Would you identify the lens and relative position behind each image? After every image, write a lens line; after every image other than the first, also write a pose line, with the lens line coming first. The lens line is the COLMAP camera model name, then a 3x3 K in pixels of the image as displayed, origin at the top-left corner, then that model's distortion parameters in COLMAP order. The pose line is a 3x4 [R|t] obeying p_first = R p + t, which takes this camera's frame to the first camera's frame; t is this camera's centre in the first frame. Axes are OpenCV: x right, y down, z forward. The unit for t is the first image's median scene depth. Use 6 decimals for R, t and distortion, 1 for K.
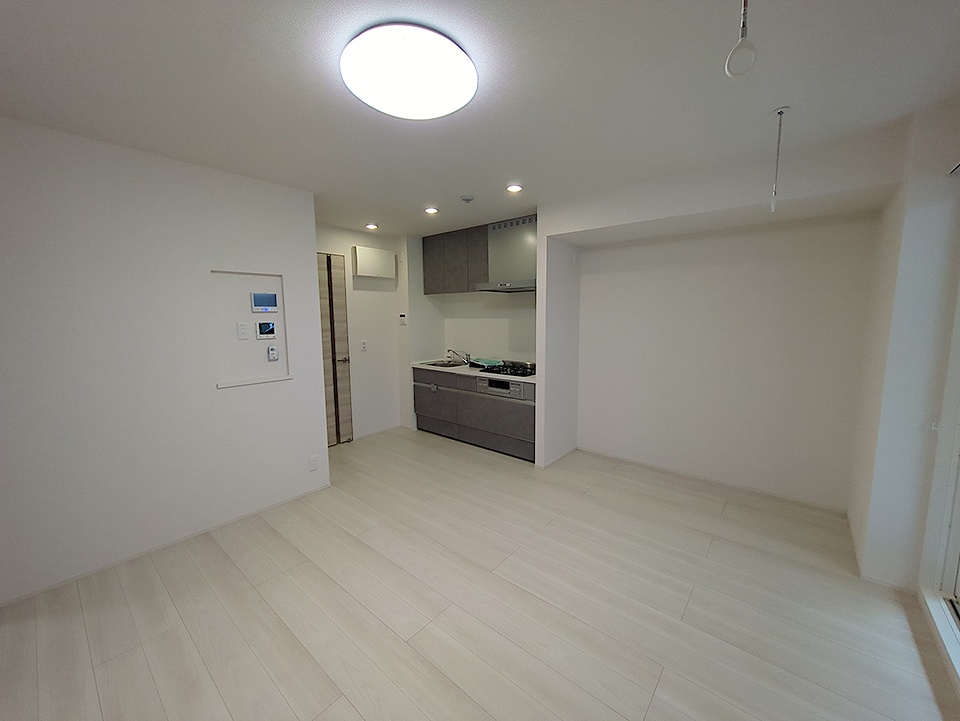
lens RADIAL K [[377.6, 0, 480.1], [0, 377.6, 359.2], [0, 0, 1]] dist [-0.000065, 0.000821]
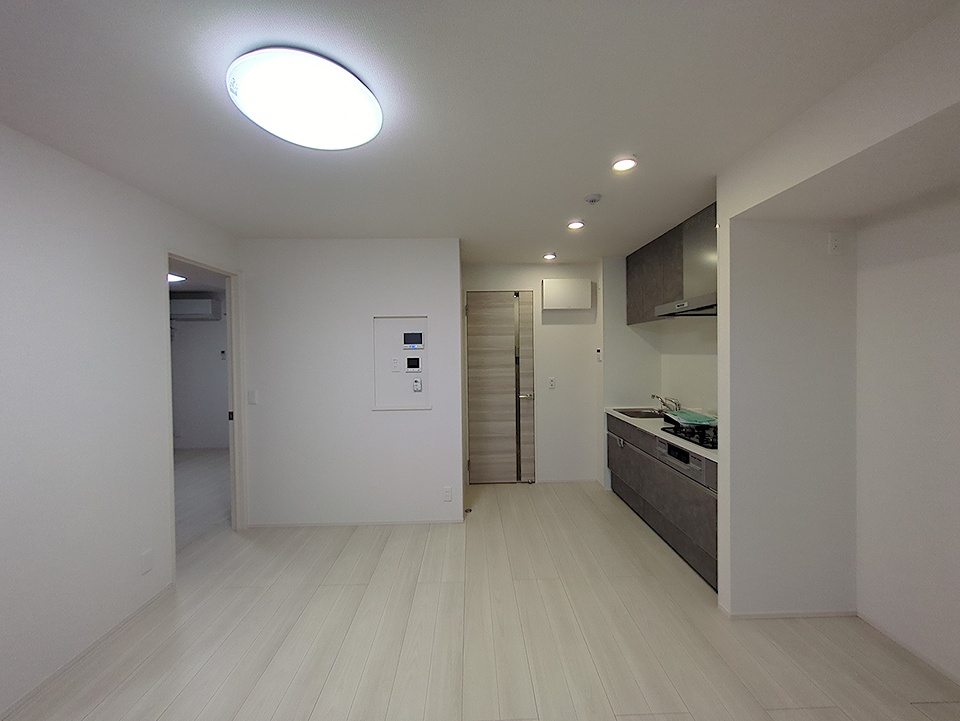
lens RADIAL K [[377.6, 0, 479.7], [0, 377.6, 362.1], [0, 0, 1]] dist [-0.000065, 0.000821]
pose [[0.662556, 0.019124, -0.748768, 0.278766], [-0.081305, 0.995603, -0.046516, -0.030427], [0.744586, 0.091698, 0.661198, 0.253926]]
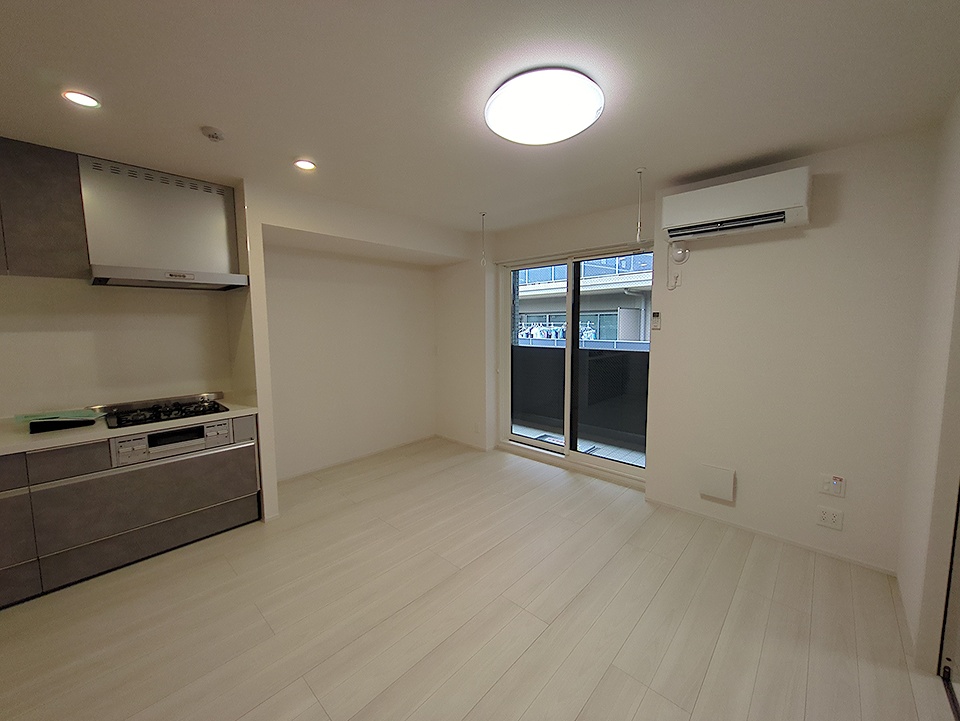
lens RADIAL K [[377.6, 0, 482.7], [0, 377.6, 357.7], [0, 0, 1]] dist [-0.000065, 0.000821]
pose [[0.042124, -0.087803, 0.995247, -0.471656], [0.122776, 0.989036, 0.082058, -0.043809], [-0.991540, 0.118736, 0.052442, 0.408347]]
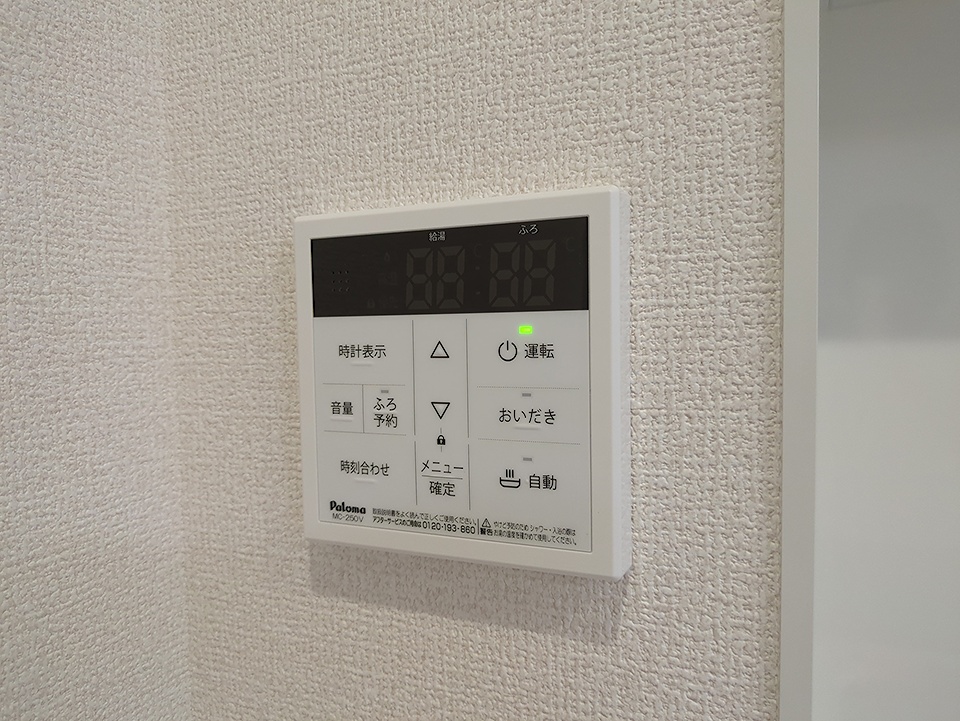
lens RADIAL K [[377.6, 0, 479.8], [0, 377.6, 359.8], [0, 0, 1]] dist [-0.000065, 0.000821]
pose [[0.918839, -0.011177, 0.394475, -0.230420], [0.048998, 0.995095, -0.085933, -0.115099], [-0.391580, 0.098287, 0.914880, 1.052125]]
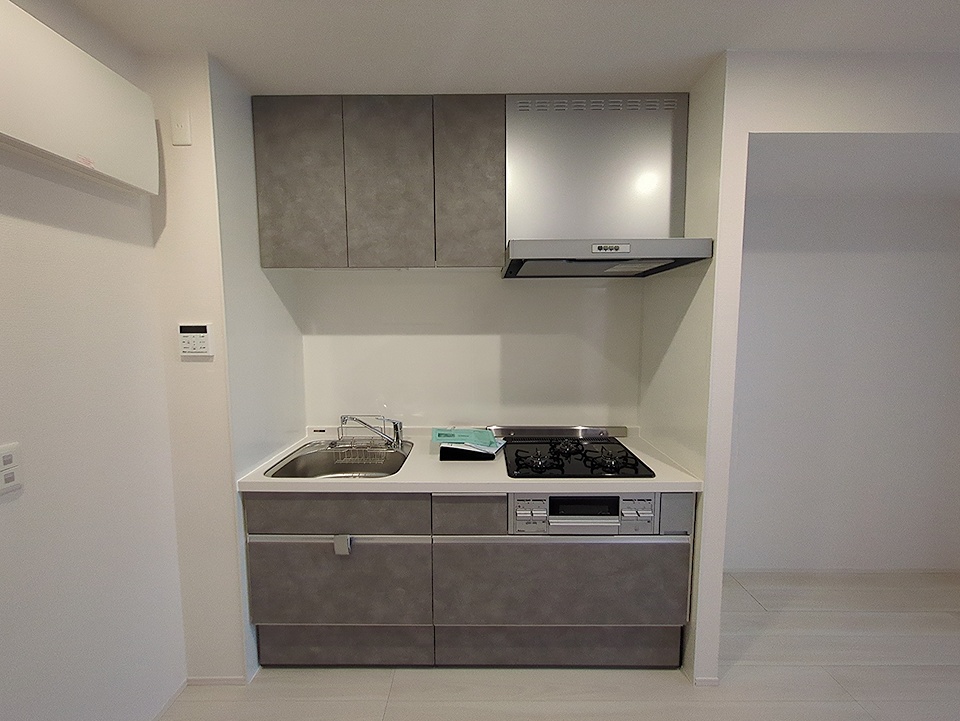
lens RADIAL K [[377.6, 0, 483.1], [0, 377.6, 357.3], [0, 0, 1]] dist [-0.000065, 0.000821]
pose [[0.766230, -0.053351, 0.640348, -0.239761], [0.072429, 0.997367, -0.003570, -0.081764], [-0.638471, 0.049115, 0.768077, 0.676722]]
